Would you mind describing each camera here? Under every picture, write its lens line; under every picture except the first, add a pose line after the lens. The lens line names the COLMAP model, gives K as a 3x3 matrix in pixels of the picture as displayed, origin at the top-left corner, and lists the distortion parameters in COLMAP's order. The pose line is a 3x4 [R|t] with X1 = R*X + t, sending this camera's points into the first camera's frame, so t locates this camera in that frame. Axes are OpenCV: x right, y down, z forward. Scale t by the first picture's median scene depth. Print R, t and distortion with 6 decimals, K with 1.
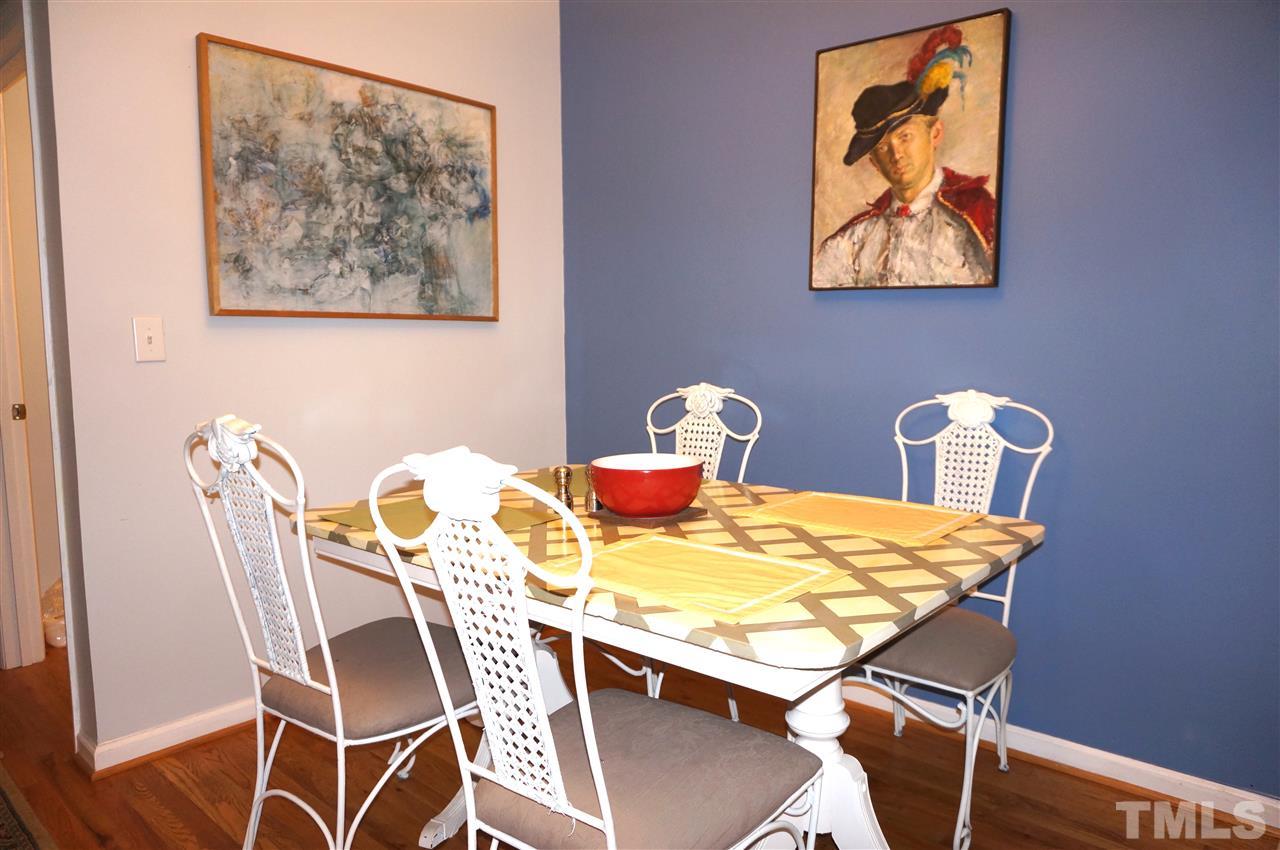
lens RADIAL K [[852.9, 0, 638.9], [0, 852.9, 434.8], [0, 0, 1]] dist [-0.052021, 0.040160]
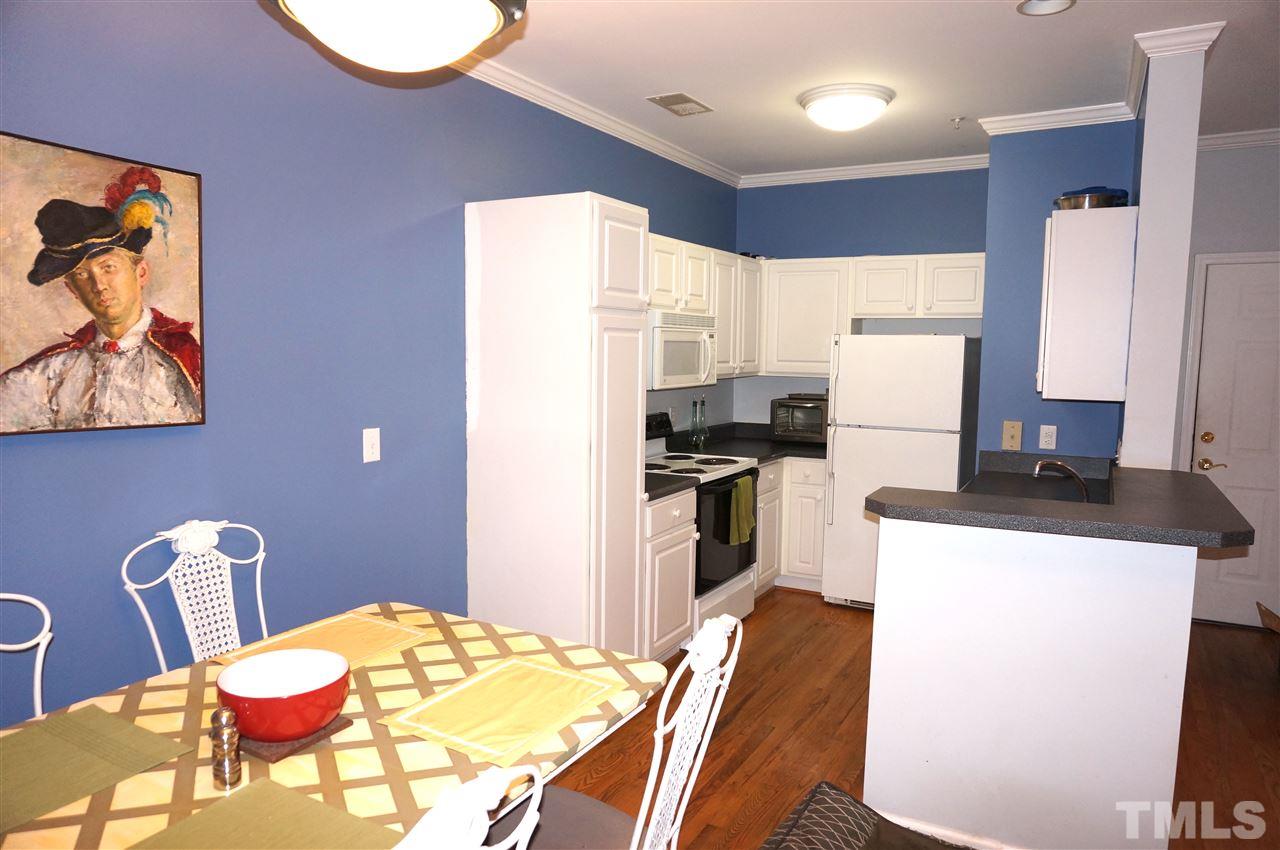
lens RADIAL K [[852.9, 0, 638.9], [0, 852.9, 434.8], [0, 0, 1]] dist [-0.052021, 0.040160]
pose [[-0.236718, -0.103139, 0.966088, -0.730420], [0.091094, 0.987613, 0.127757, -0.236876], [-0.967299, 0.118247, -0.224391, 0.666582]]
